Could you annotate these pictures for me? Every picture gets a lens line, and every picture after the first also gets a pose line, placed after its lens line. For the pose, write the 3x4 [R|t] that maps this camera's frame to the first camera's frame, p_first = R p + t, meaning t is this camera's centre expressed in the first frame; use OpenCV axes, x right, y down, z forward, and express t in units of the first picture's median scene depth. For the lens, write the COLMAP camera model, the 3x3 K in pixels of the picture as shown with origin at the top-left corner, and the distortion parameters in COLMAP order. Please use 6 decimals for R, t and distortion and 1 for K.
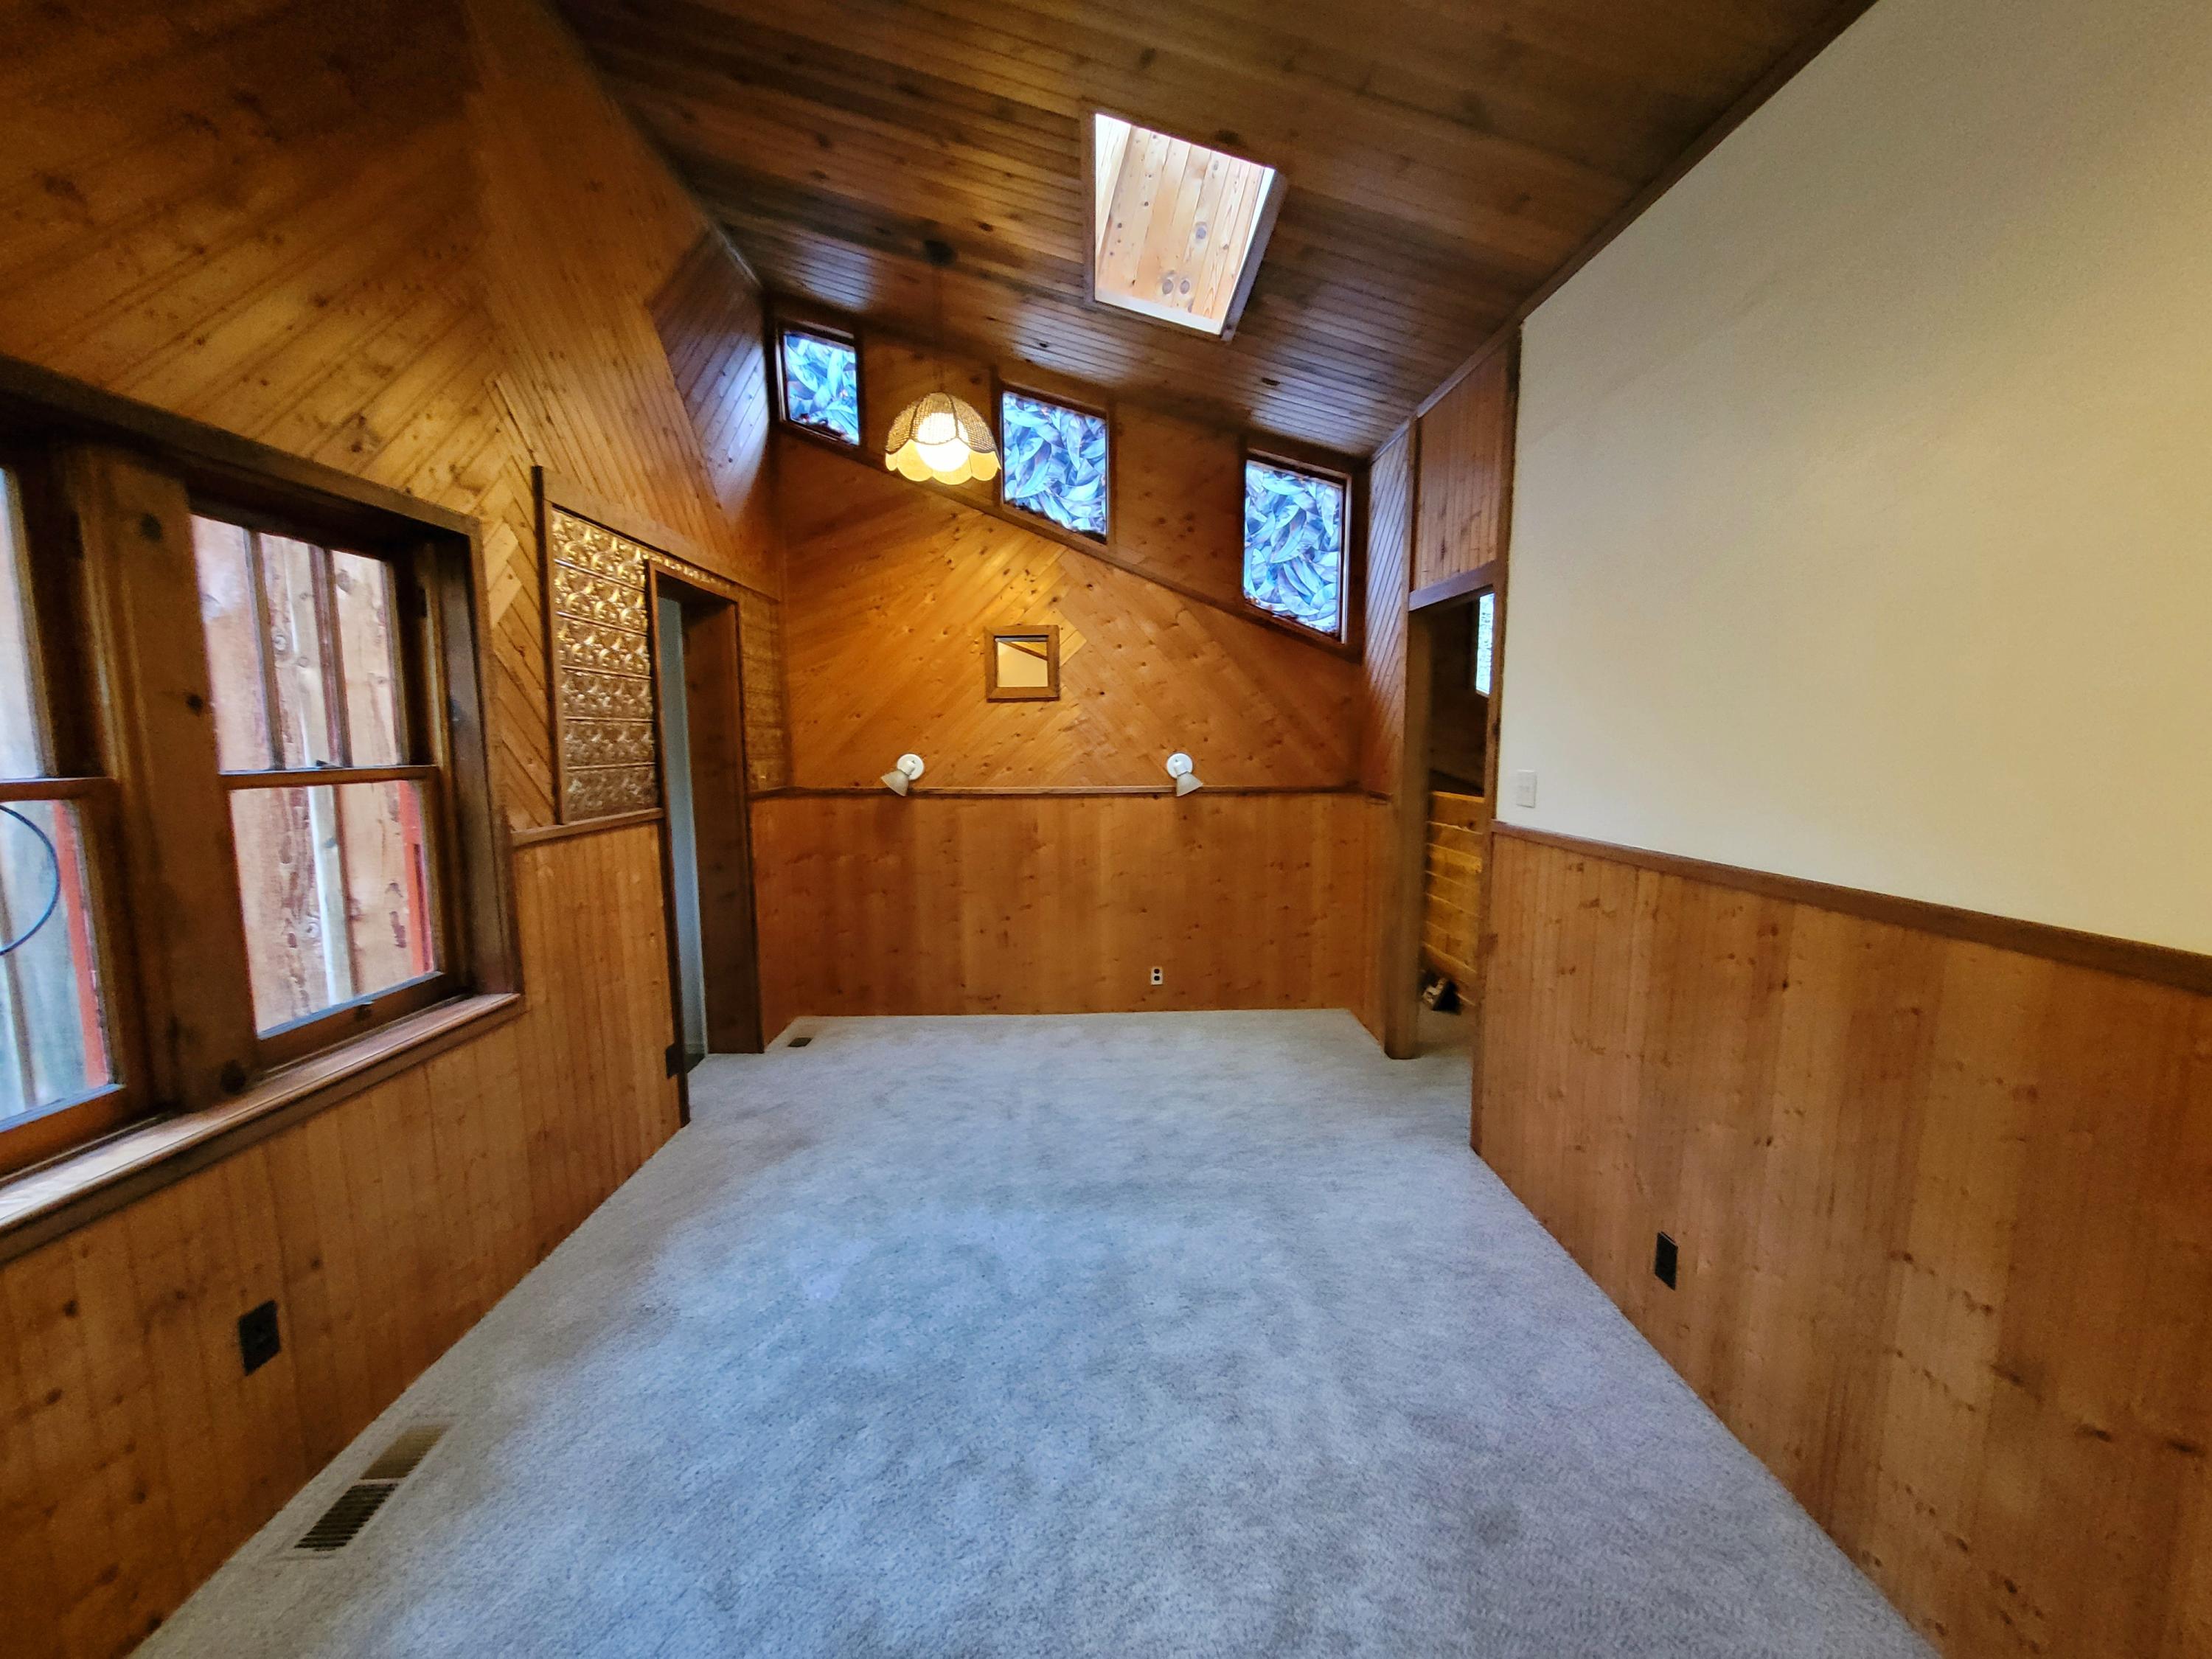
lens RADIAL K [[870.8, 0, 1103.2], [0, 870.8, 834.3], [0, 0, 1]] dist [-0.004323, 0.002037]
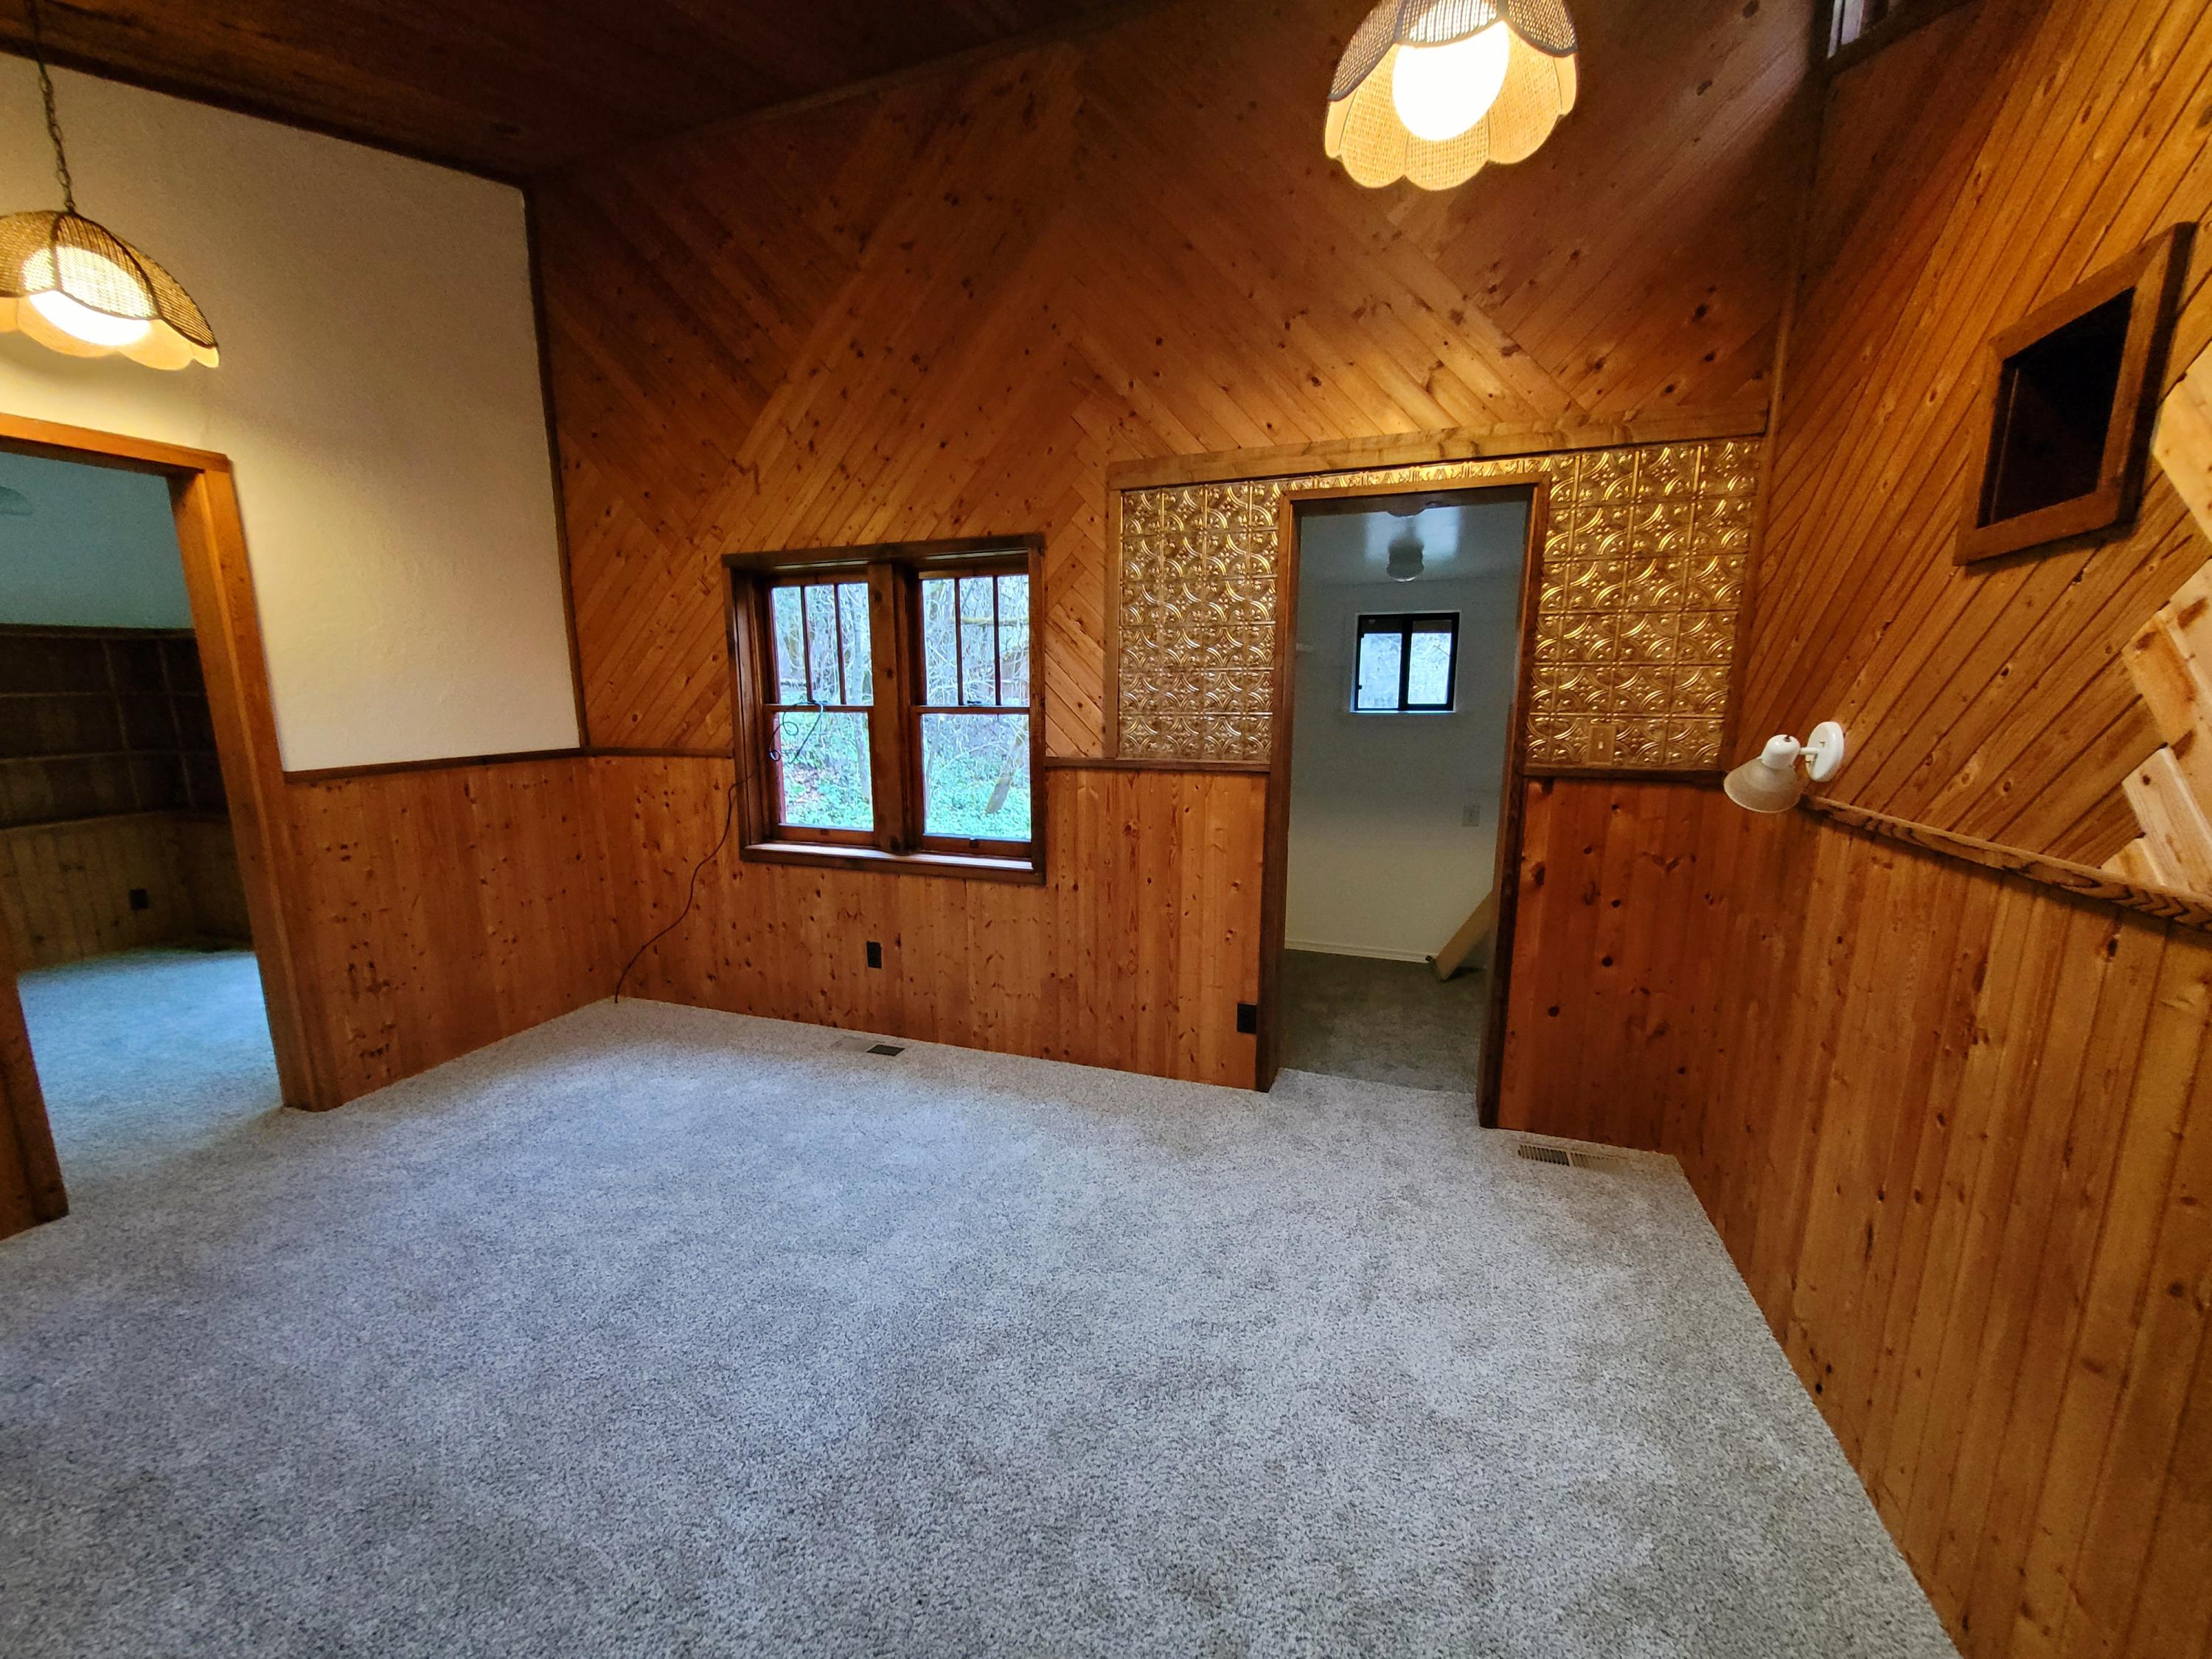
lens RADIAL K [[870.8, 0, 1100.0], [0, 870.8, 843.6], [0, 0, 1]] dist [-0.004323, 0.002037]
pose [[-0.361121, 0.156147, -0.919353, 0.318076], [-0.103389, 0.973099, 0.205887, -0.086295], [0.926770, 0.169401, -0.335263, 0.838111]]
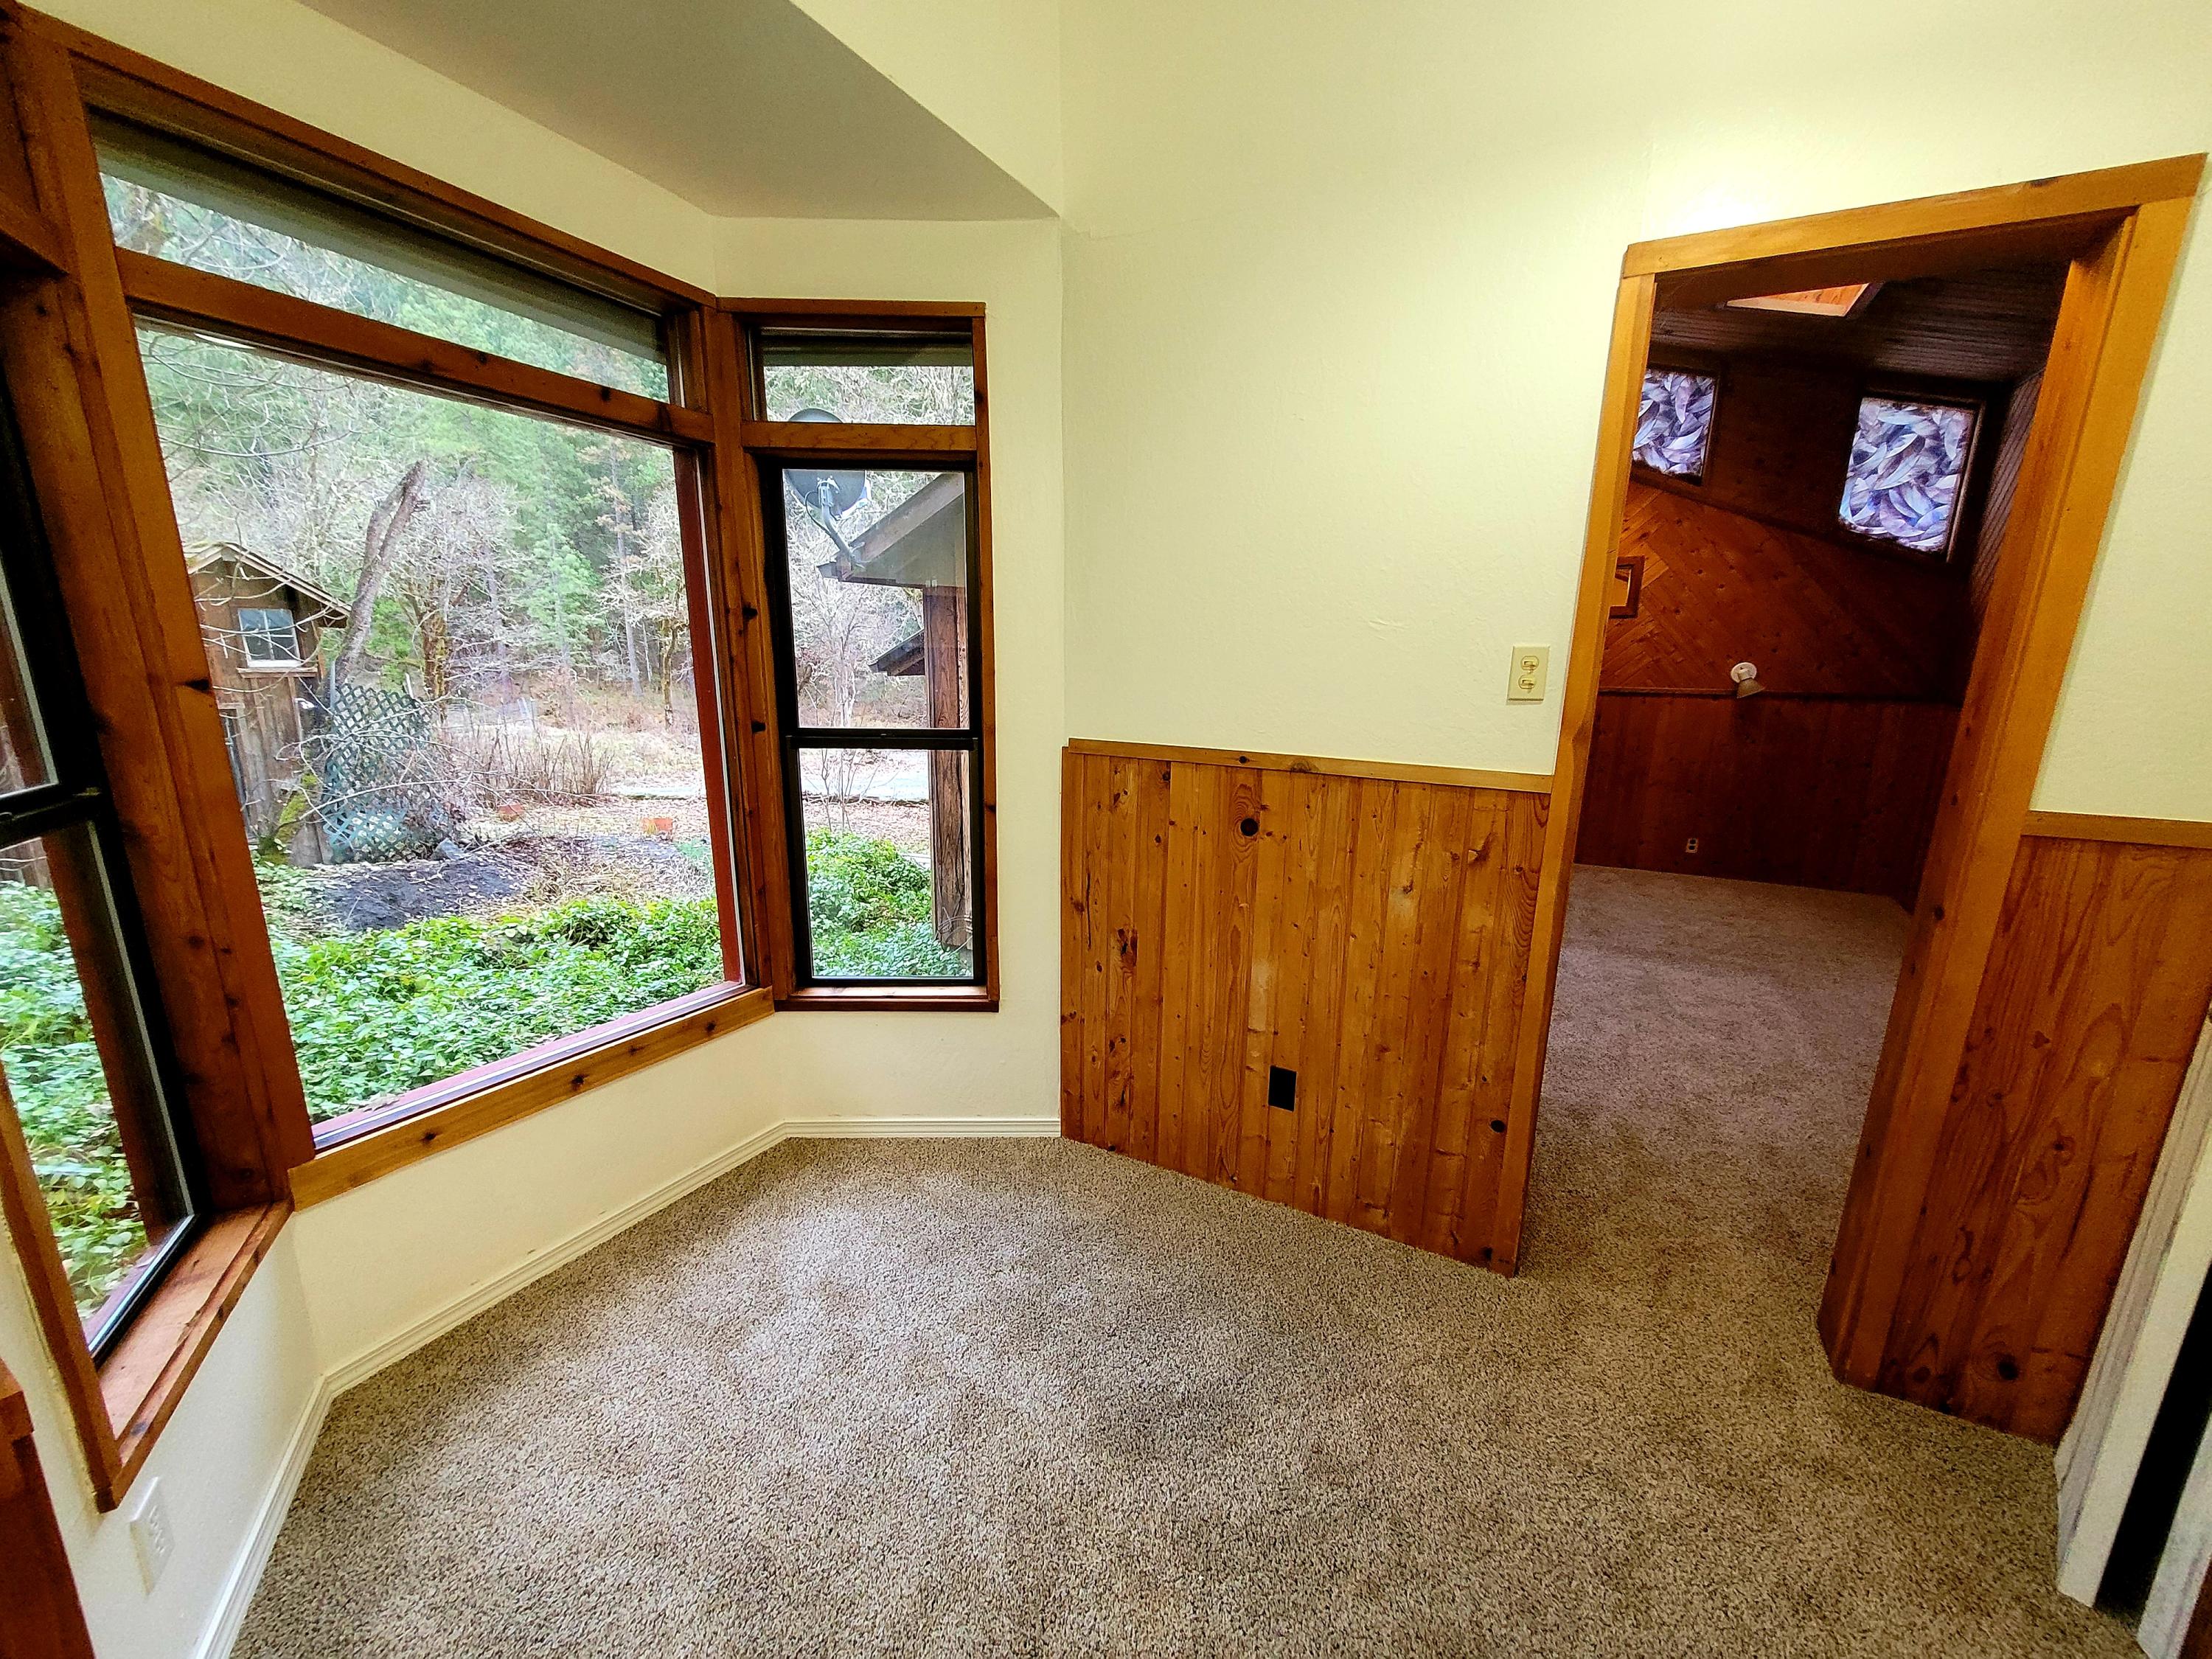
lens RADIAL K [[870.8, 0, 1099.9], [0, 870.8, 844.1], [0, 0, 1]] dist [-0.004323, 0.002037]
pose [[0.860581, 0.123446, -0.494127, -0.056584], [-0.063945, 0.988693, 0.135634, 0.050246], [0.505284, -0.085128, 0.858744, -0.503766]]
